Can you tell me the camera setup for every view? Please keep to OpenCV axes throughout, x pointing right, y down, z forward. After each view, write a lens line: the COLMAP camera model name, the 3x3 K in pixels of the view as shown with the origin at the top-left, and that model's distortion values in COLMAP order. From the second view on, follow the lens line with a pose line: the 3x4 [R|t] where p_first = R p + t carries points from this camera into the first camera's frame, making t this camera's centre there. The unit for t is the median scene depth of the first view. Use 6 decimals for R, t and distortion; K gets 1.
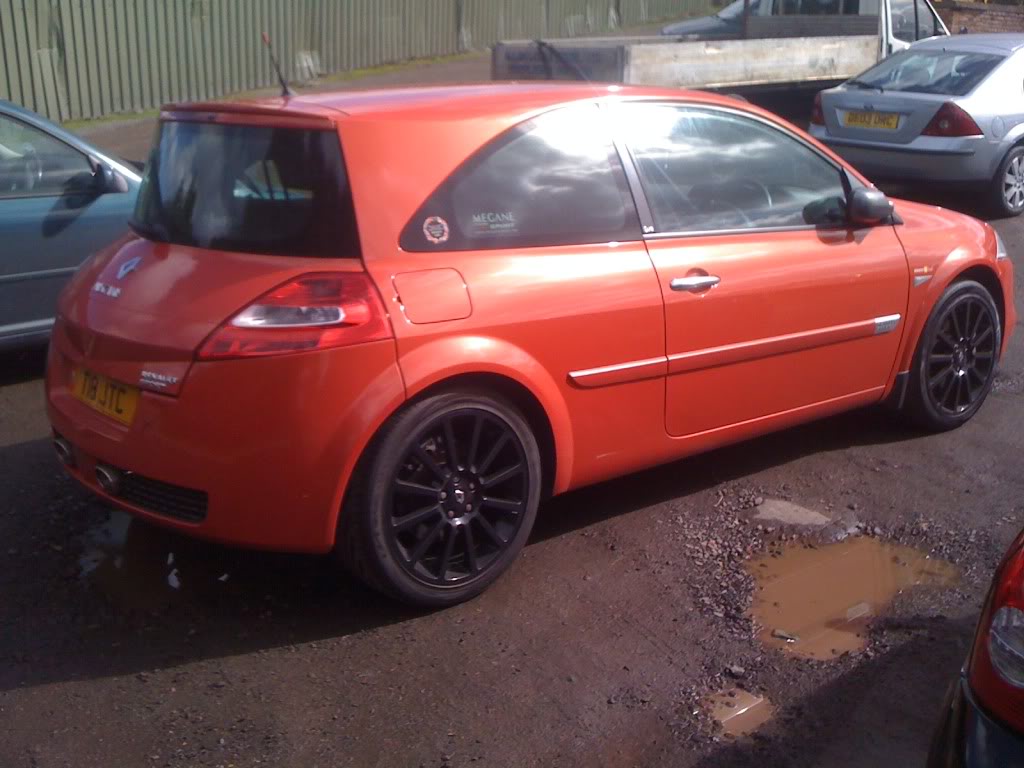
lens RADIAL K [[1143.8, 0, 483.0], [0, 1143.8, 361.0], [0, 0, 1]] dist [0.190164, -0.545062]
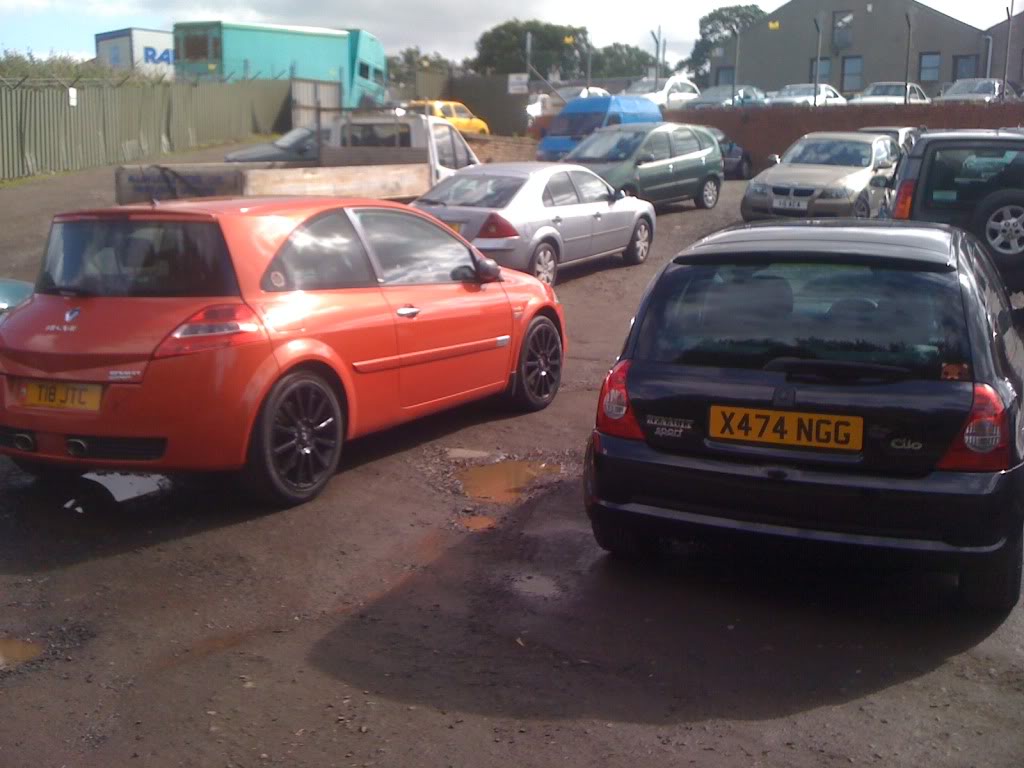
lens RADIAL K [[1129.0, 0, 494.5], [0, 1129.0, 386.0], [0, 0, 1]] dist [0.184394, -0.548453]
pose [[0.918484, -0.076311, 0.388025, -0.264960], [0.106262, 0.992743, -0.056293, 0.110162], [-0.380914, 0.092936, 0.919928, -0.423109]]
